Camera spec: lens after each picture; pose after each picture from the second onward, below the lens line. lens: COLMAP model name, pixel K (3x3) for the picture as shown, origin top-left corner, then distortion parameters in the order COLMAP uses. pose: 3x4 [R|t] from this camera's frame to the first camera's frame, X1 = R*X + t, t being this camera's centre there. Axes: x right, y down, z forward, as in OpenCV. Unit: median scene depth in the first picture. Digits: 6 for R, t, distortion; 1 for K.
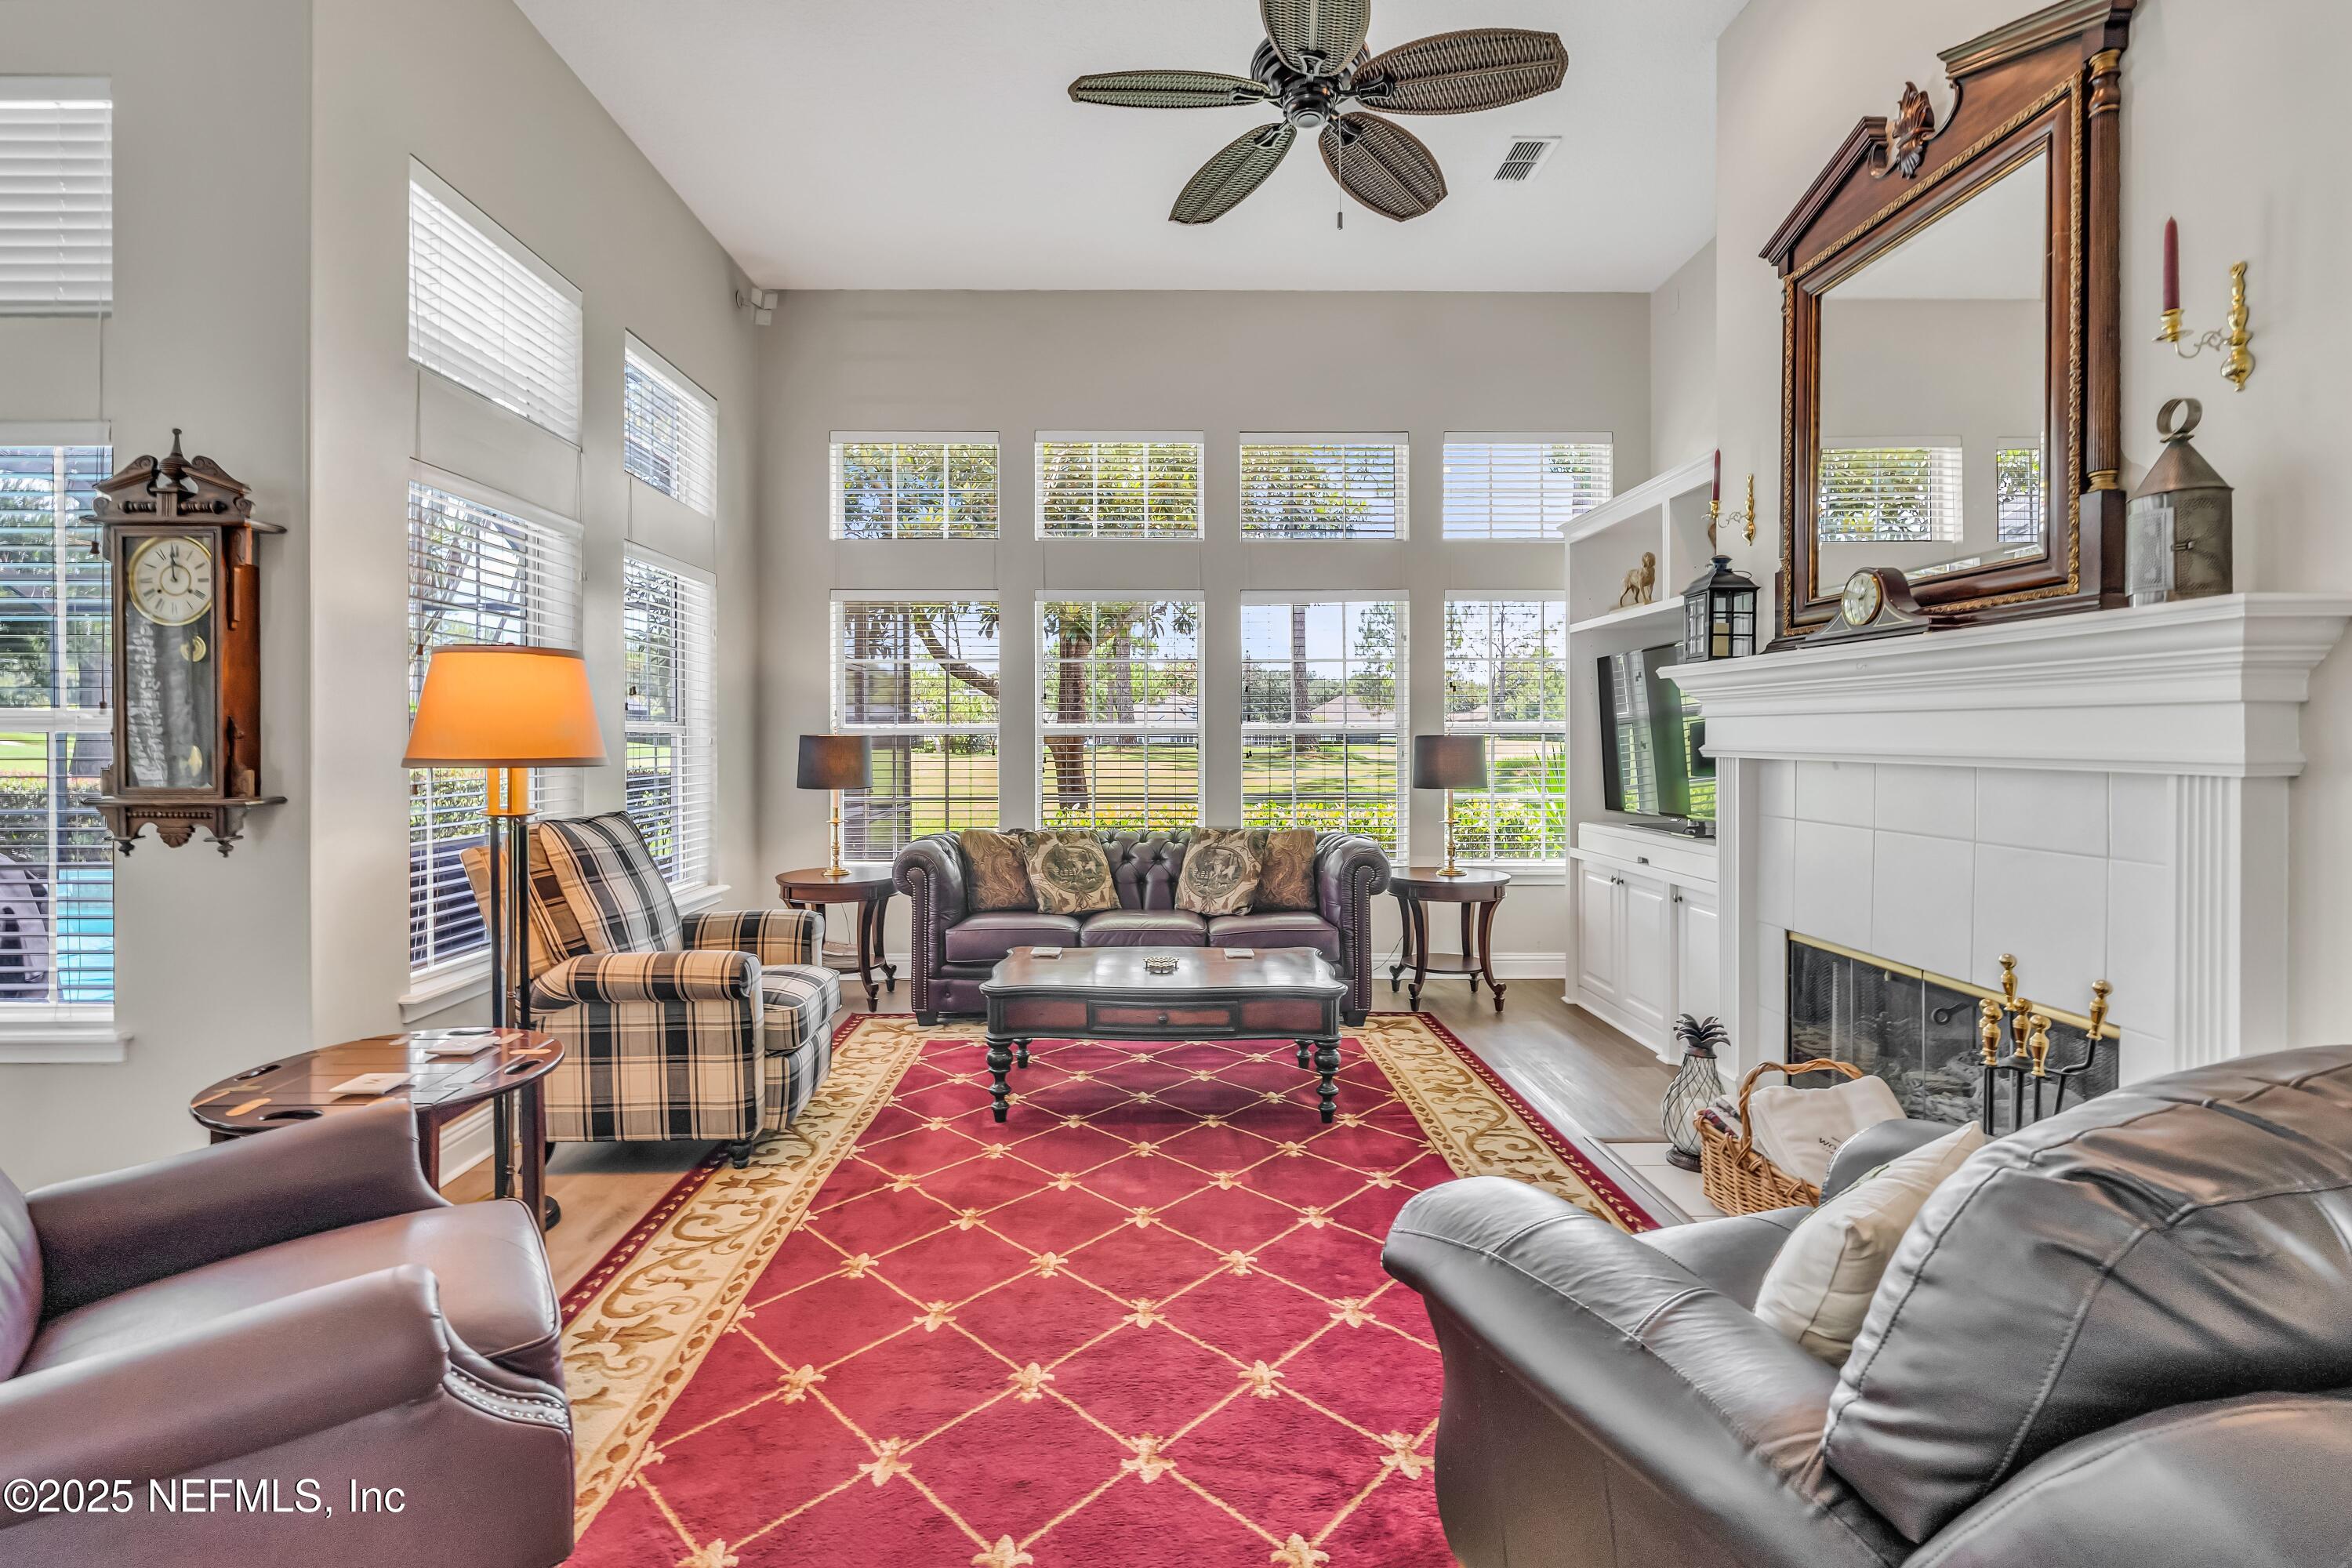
lens RADIAL K [[1054.1, 0, 1143.2], [0, 1054.1, 740.7], [0, 0, 1]] dist [-0.002528, 0.000836]
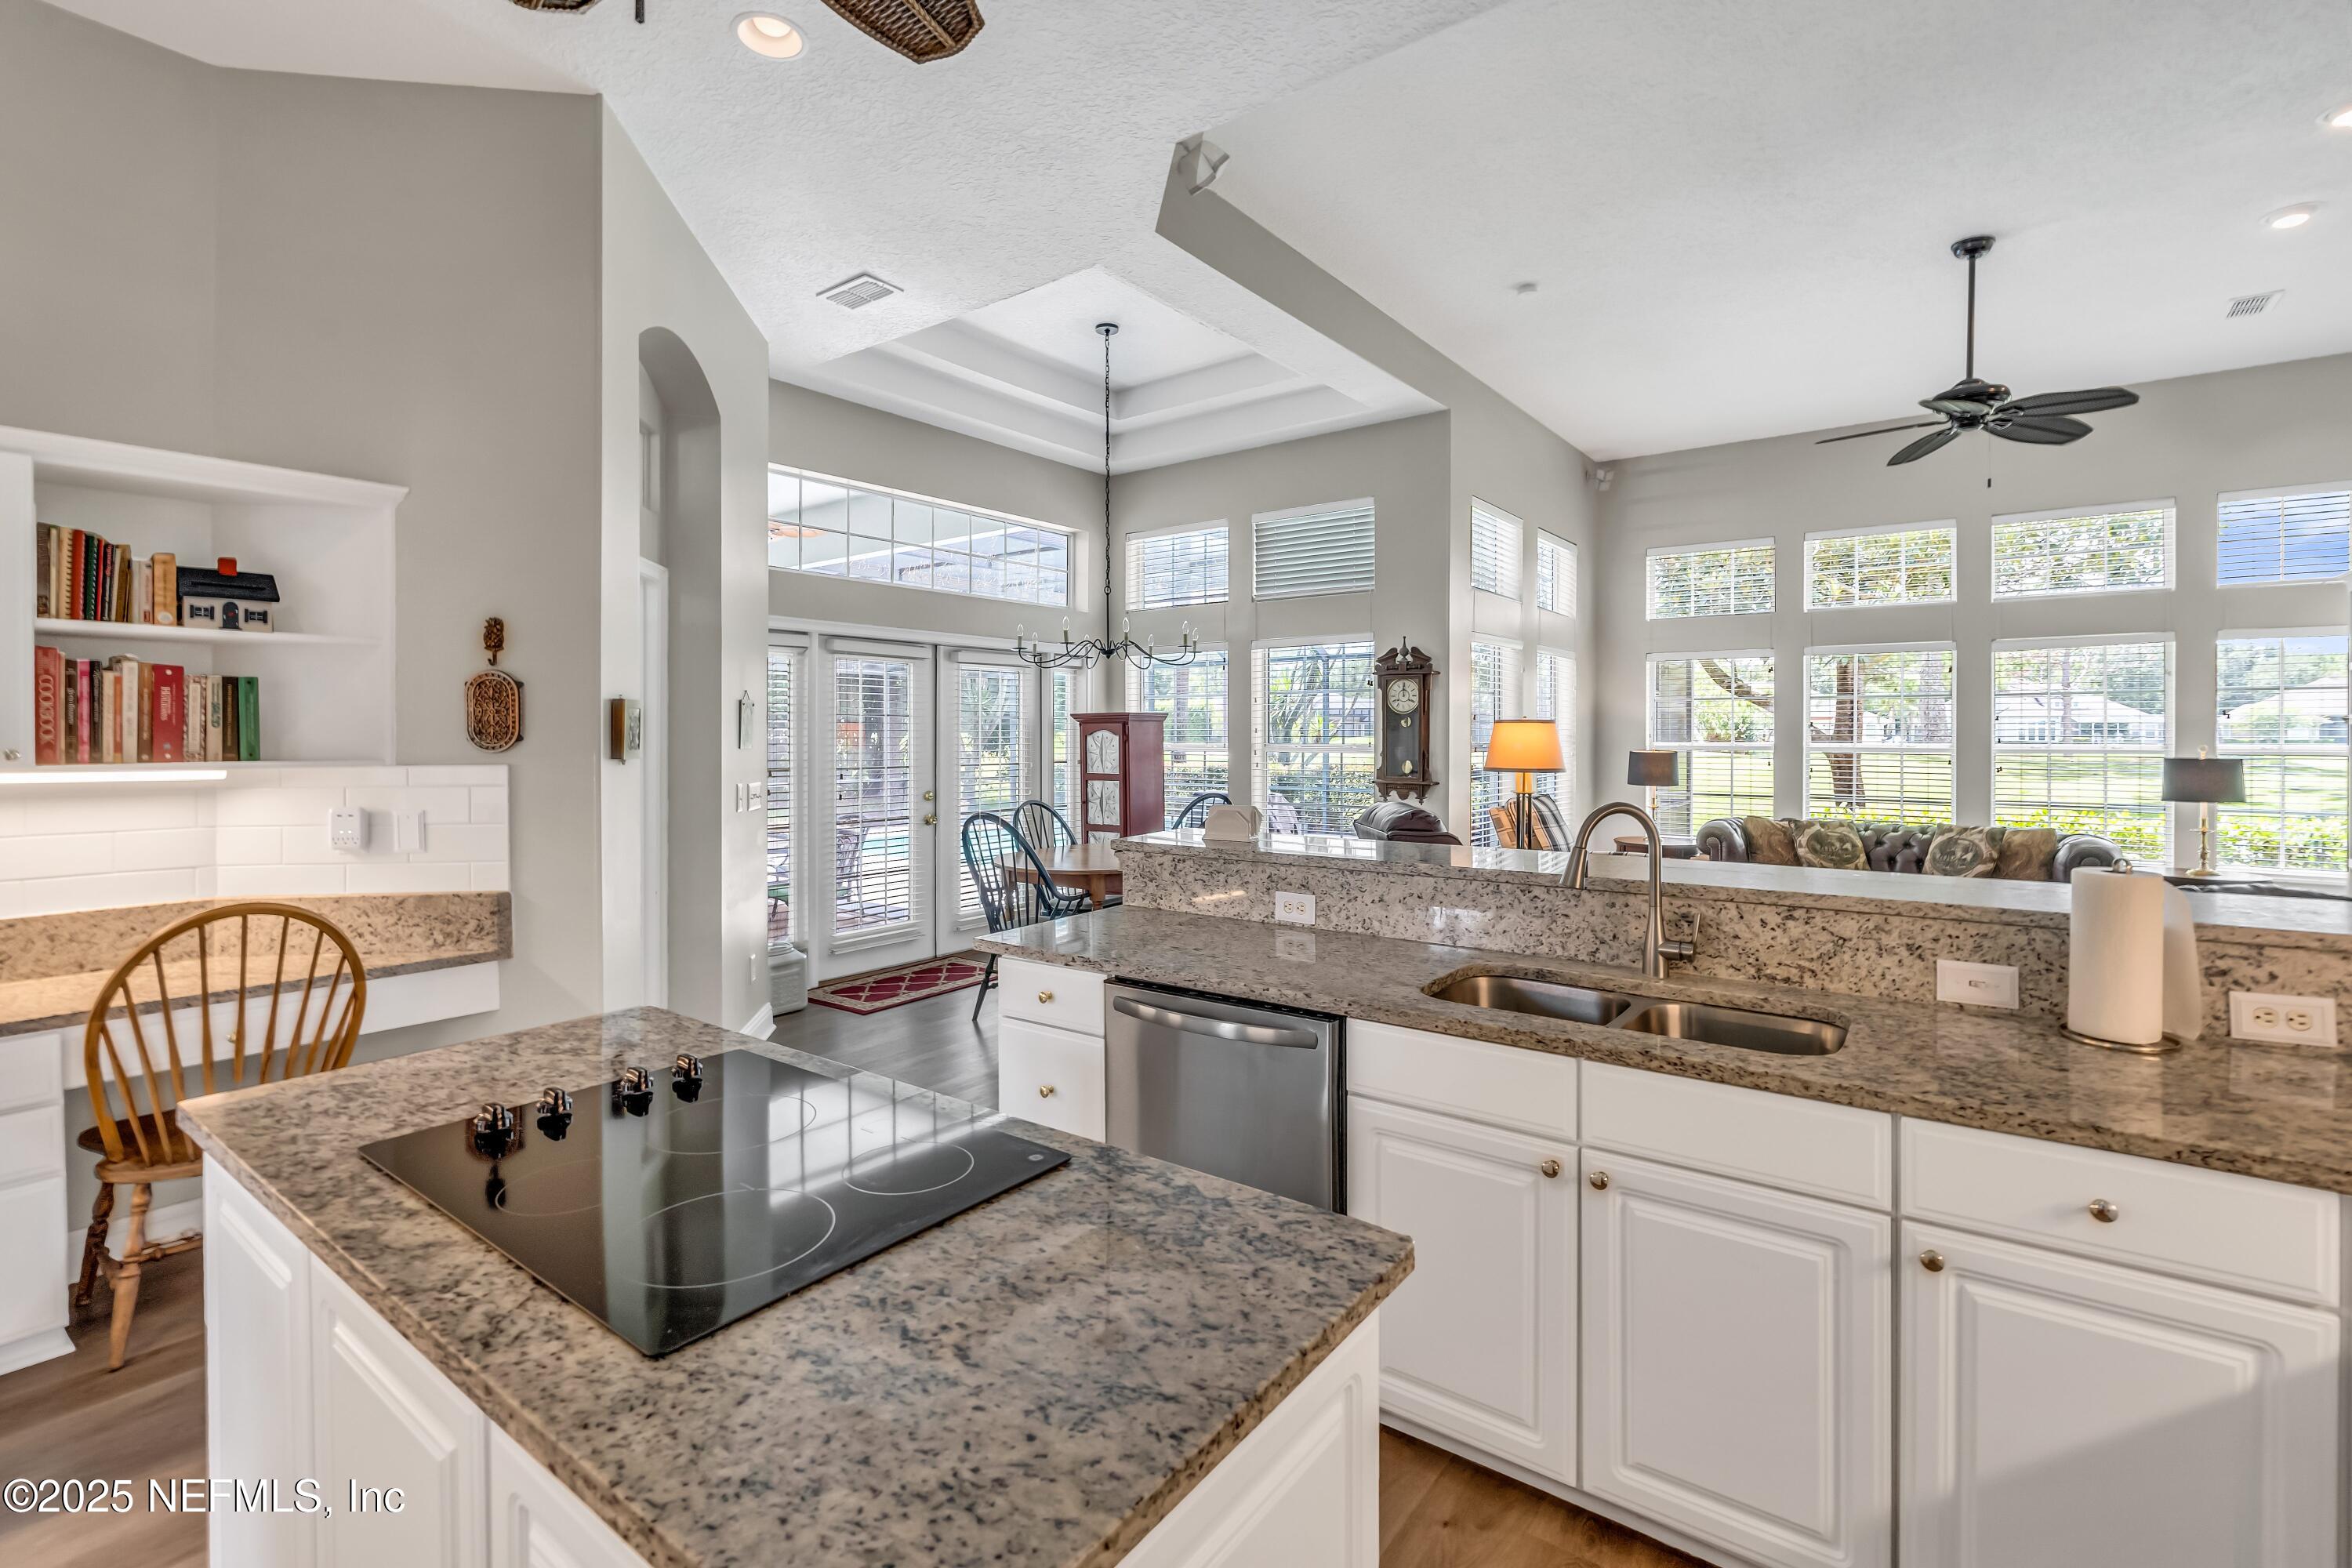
lens RADIAL K [[1054.1, 0, 1169.3], [0, 1054.1, 737.2], [0, 0, 1]] dist [-0.002528, 0.000836]
pose [[0.789795, 0.005459, -0.613347, 0.130898], [-0.003425, 0.999984, 0.004489, -0.040903], [0.613362, -0.001445, 0.789801, -0.901044]]
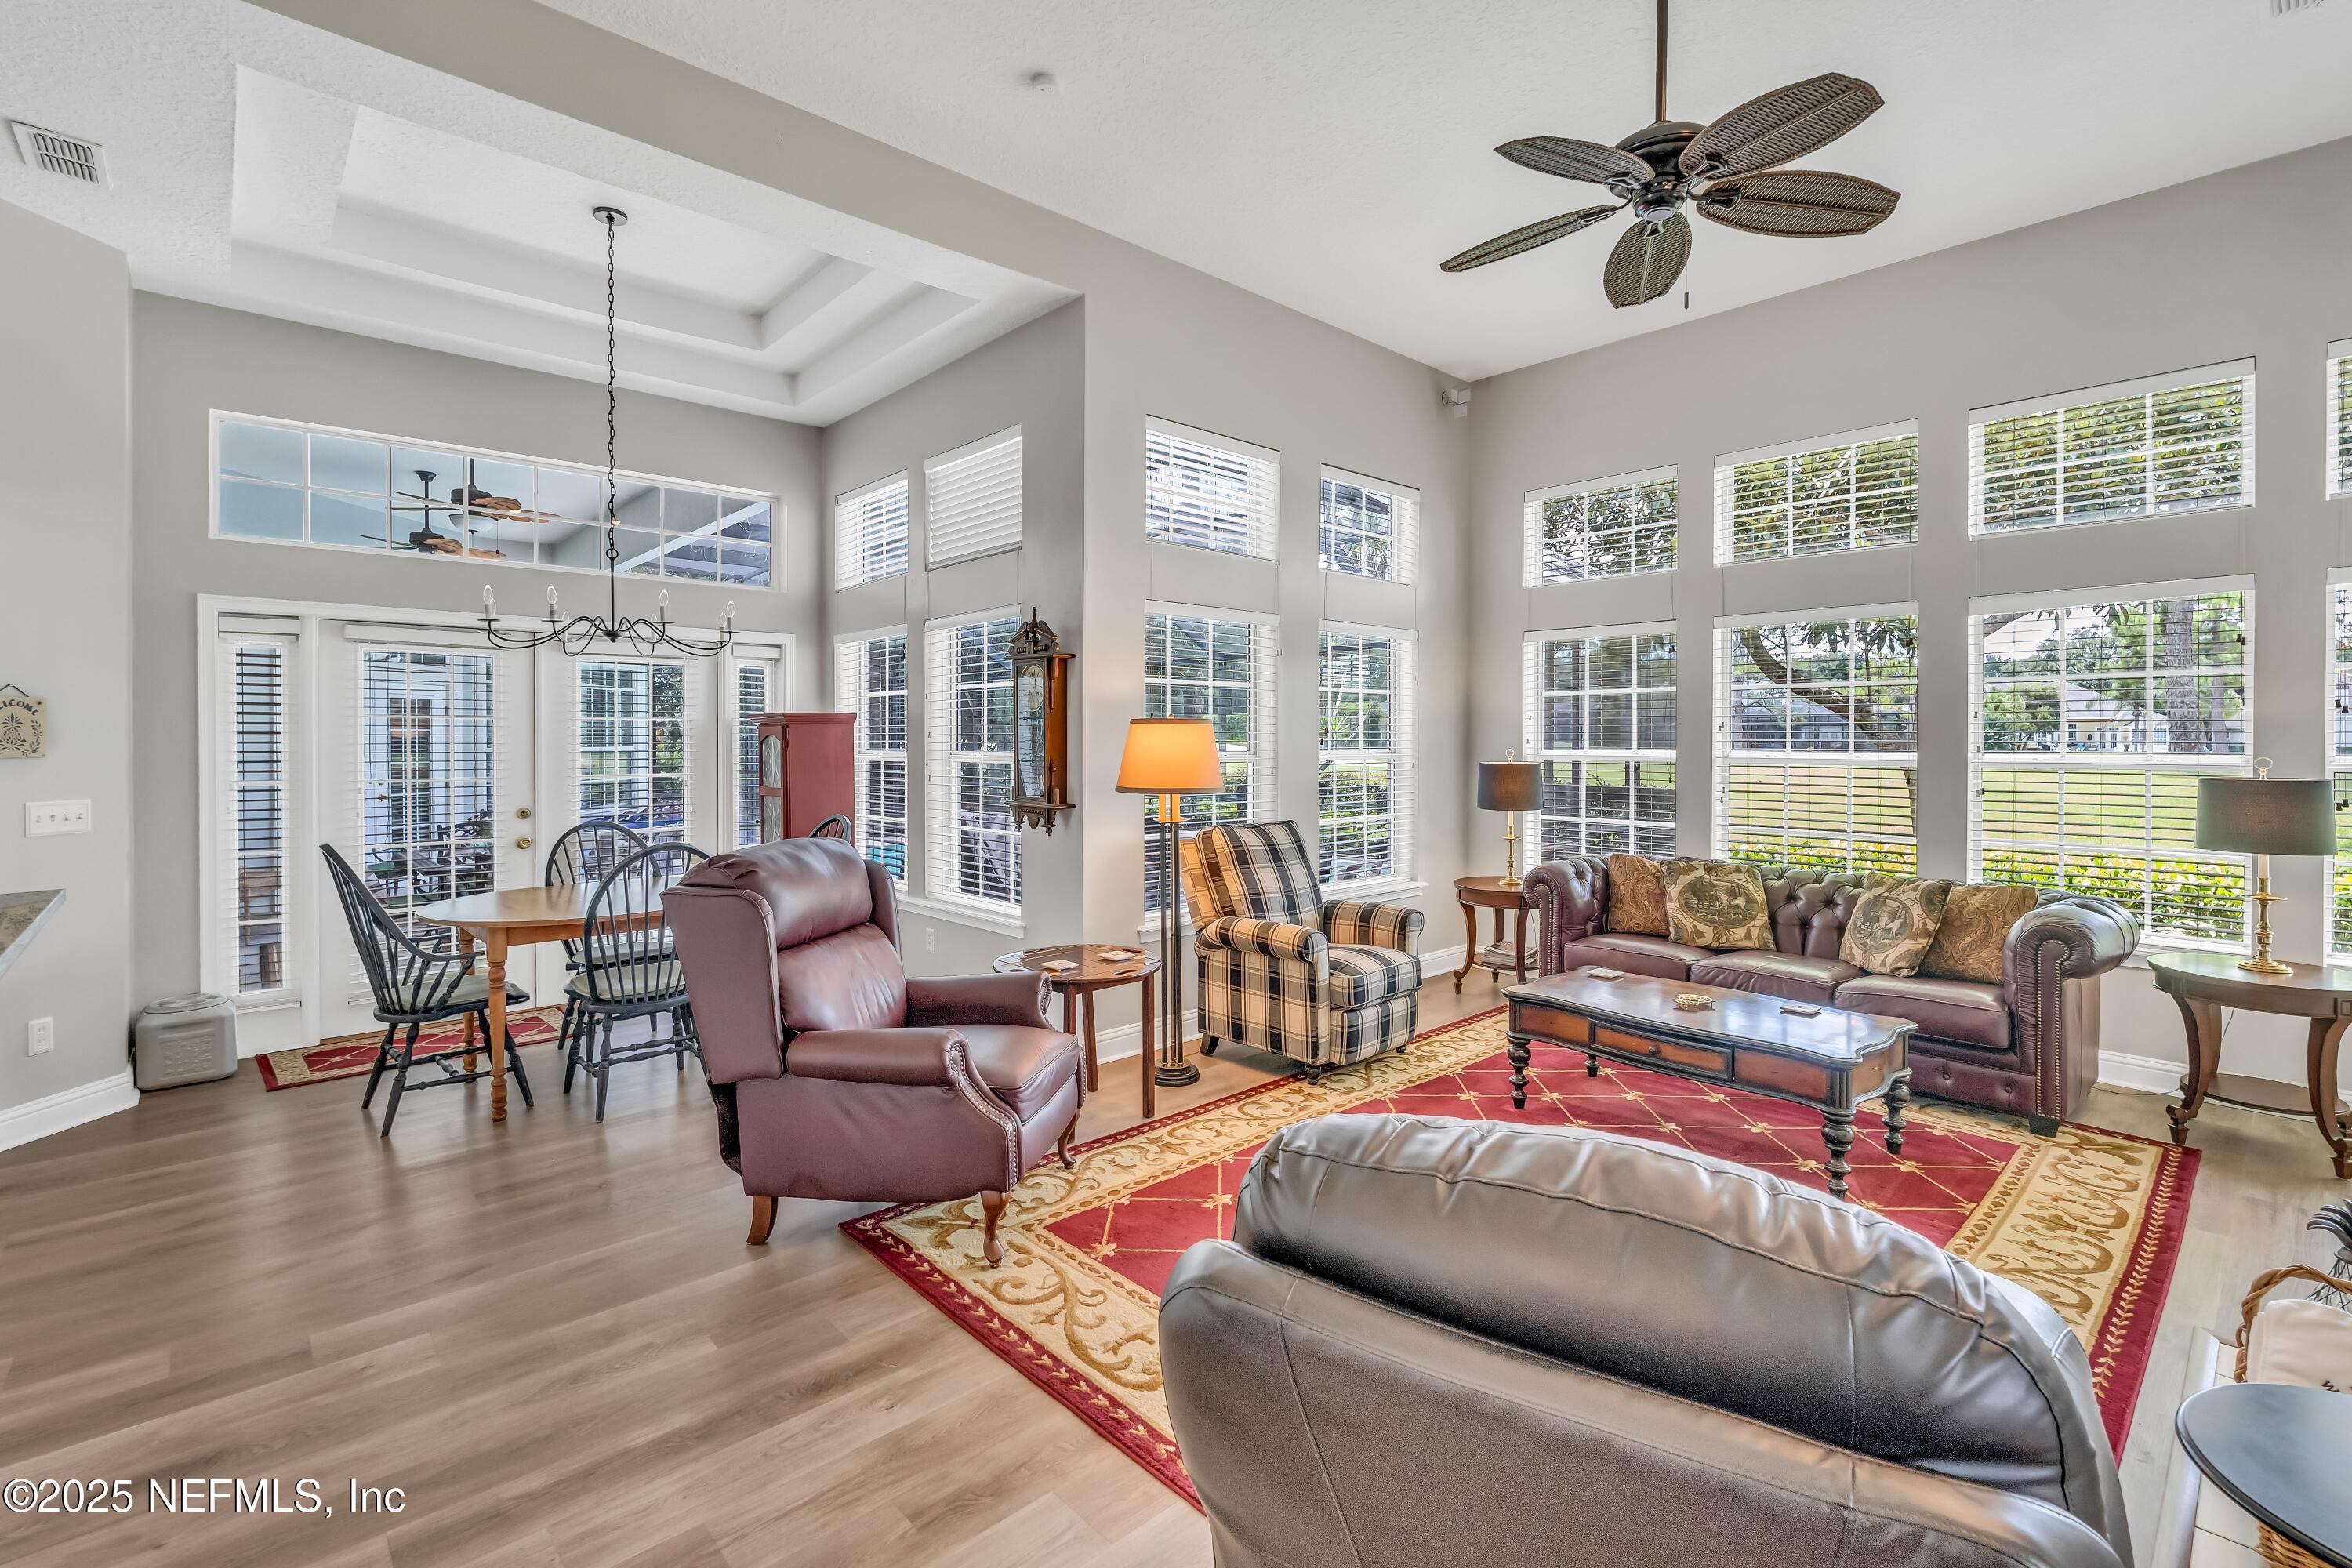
lens RADIAL K [[1054.1, 0, 1182.8], [0, 1054.1, 746.8], [0, 0, 1]] dist [-0.002528, 0.000836]
pose [[0.670939, 0.009161, -0.741456, 0.438783], [-0.003075, 0.999949, 0.009572, -0.043367], [0.741506, -0.004142, 0.670933, -0.046857]]
